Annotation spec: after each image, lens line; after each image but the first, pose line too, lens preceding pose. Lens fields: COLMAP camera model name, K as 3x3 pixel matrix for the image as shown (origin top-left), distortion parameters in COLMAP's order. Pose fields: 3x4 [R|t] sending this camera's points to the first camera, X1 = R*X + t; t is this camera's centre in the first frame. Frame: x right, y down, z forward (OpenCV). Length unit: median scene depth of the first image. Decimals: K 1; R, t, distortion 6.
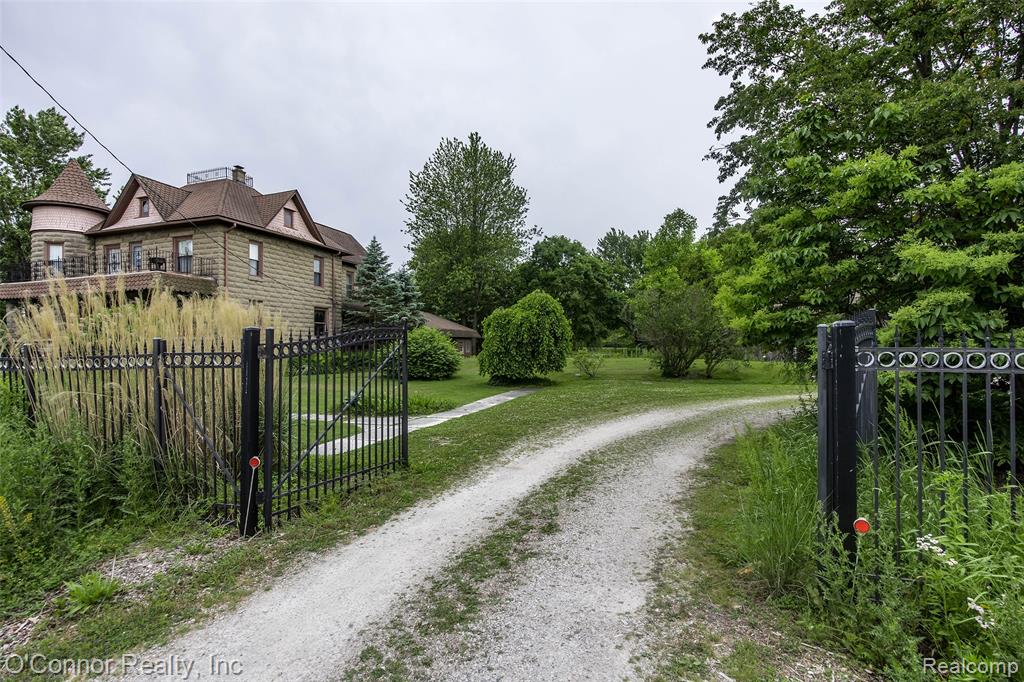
lens RADIAL K [[508.4, 0, 515.9], [0, 508.4, 335.1], [0, 0, 1]] dist [-0.003593, -0.000630]
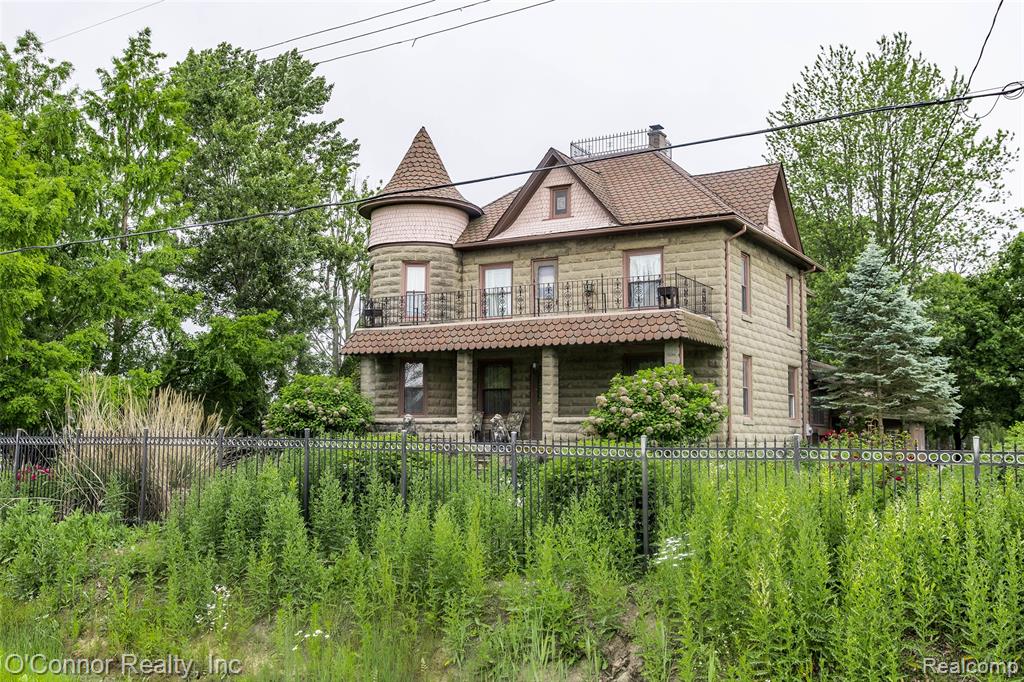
lens RADIAL K [[971.6, 0, 512.5], [0, 971.6, 339.0], [0, 0, 1]] dist [0.048204, 0.000000]
pose [[0.977305, -0.002389, -0.211825, -0.515926], [-0.013132, 0.997330, -0.071838, -0.003950], [0.211431, 0.072989, 0.974664, -0.126474]]
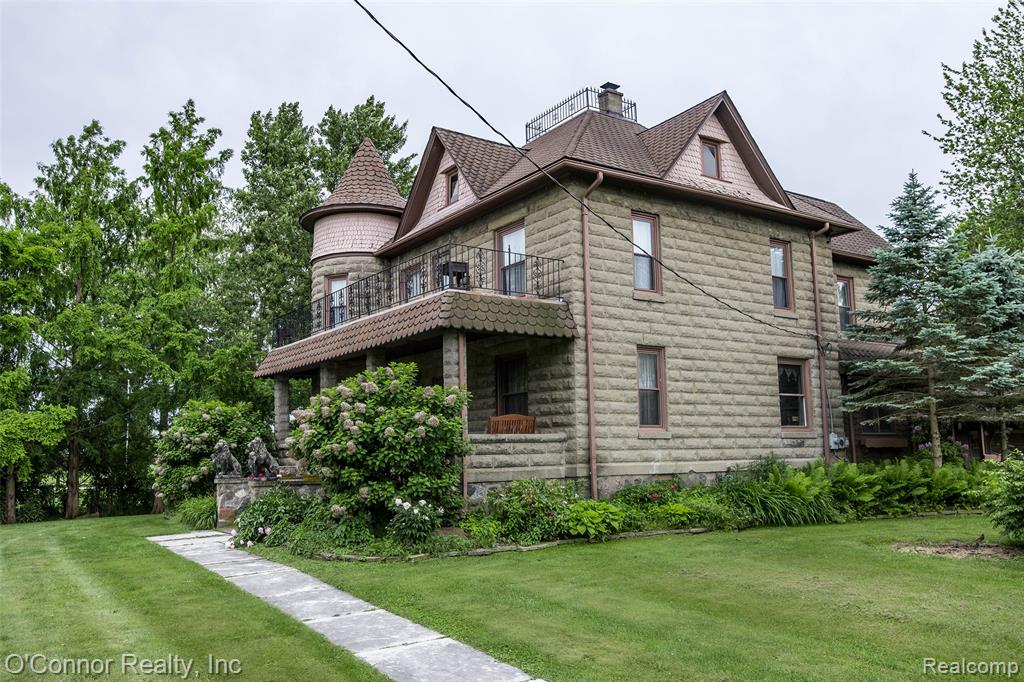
lens RADIAL K [[823.1, 0, 513.7], [0, 823.1, 339.7], [0, 0, 1]] dist [-0.002709, 0.004210]
pose [[0.796555, -0.086694, -0.598318, -0.178223], [0.023720, 0.993385, -0.112359, 0.002095], [0.604101, 0.075308, 0.793342, 0.358391]]
